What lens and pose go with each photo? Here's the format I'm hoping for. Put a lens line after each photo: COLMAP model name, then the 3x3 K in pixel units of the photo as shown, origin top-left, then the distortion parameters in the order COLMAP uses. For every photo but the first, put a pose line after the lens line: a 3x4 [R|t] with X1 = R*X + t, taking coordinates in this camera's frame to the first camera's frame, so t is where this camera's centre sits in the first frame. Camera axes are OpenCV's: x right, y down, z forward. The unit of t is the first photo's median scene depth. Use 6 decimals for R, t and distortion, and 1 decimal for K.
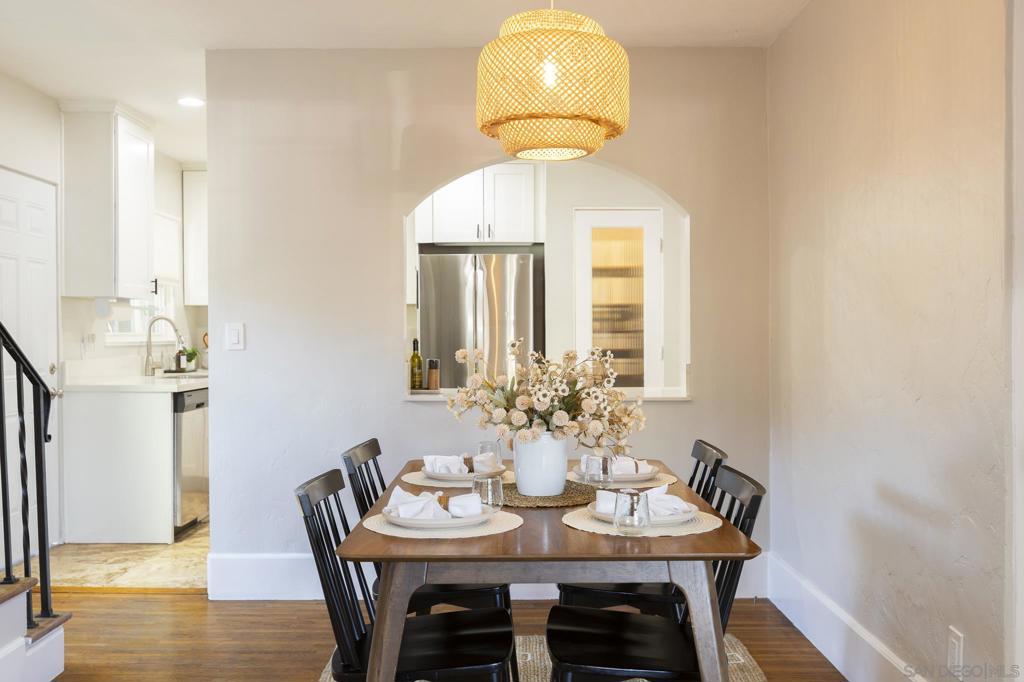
lens RADIAL K [[967.6, 0, 512.0], [0, 967.6, 341.0], [0, 0, 1]] dist [0.002060, -0.005956]
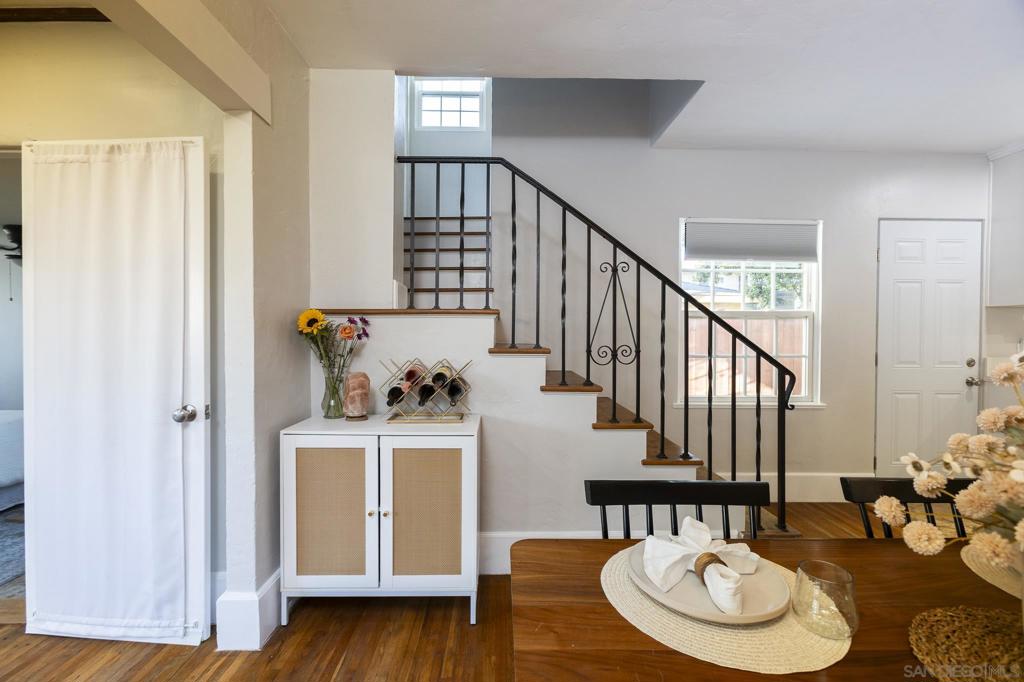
lens RADIAL K [[446.7, 0, 512.0], [0, 446.7, 341.0], [0, 0, 1]] dist [-0.017035, 0.010800]
pose [[0.017817, 0.018633, -0.999668, 0.132530], [-0.014834, 0.999721, 0.018370, -0.003748], [0.999731, 0.014502, 0.018088, 0.444193]]
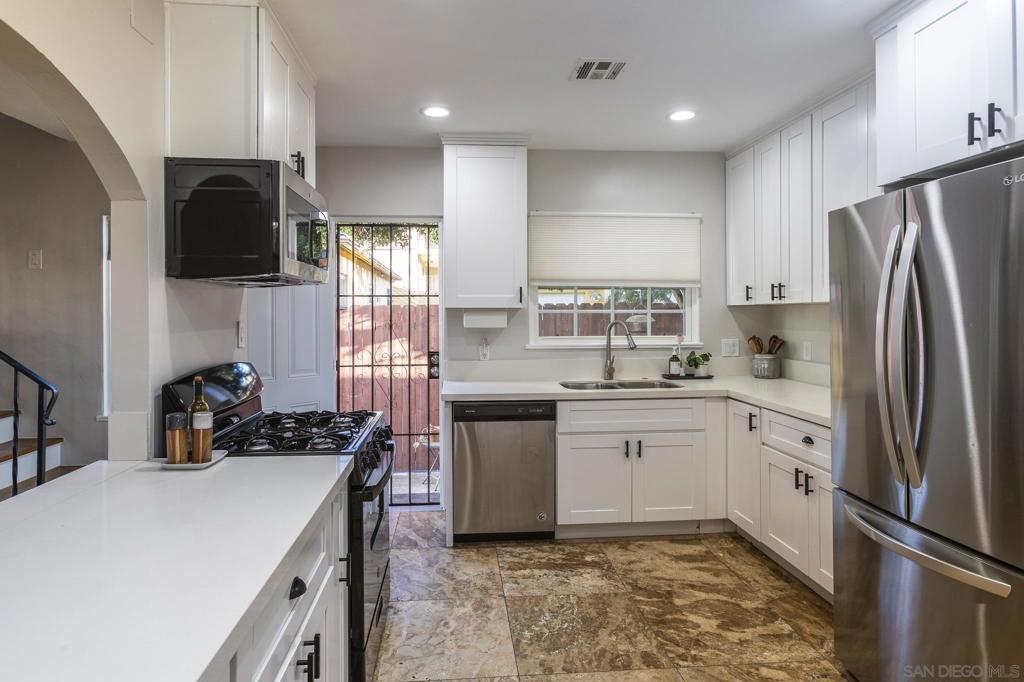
lens RADIAL K [[580.4, 0, 509.8], [0, 580.4, 312.5], [0, 0, 1]] dist [0.025283, 0.000048]
pose [[0.101622, 0.000452, -0.994823, 0.322491], [-0.002887, 0.999996, 0.000159, -0.049884], [0.994819, 0.002856, 0.101623, 1.221366]]
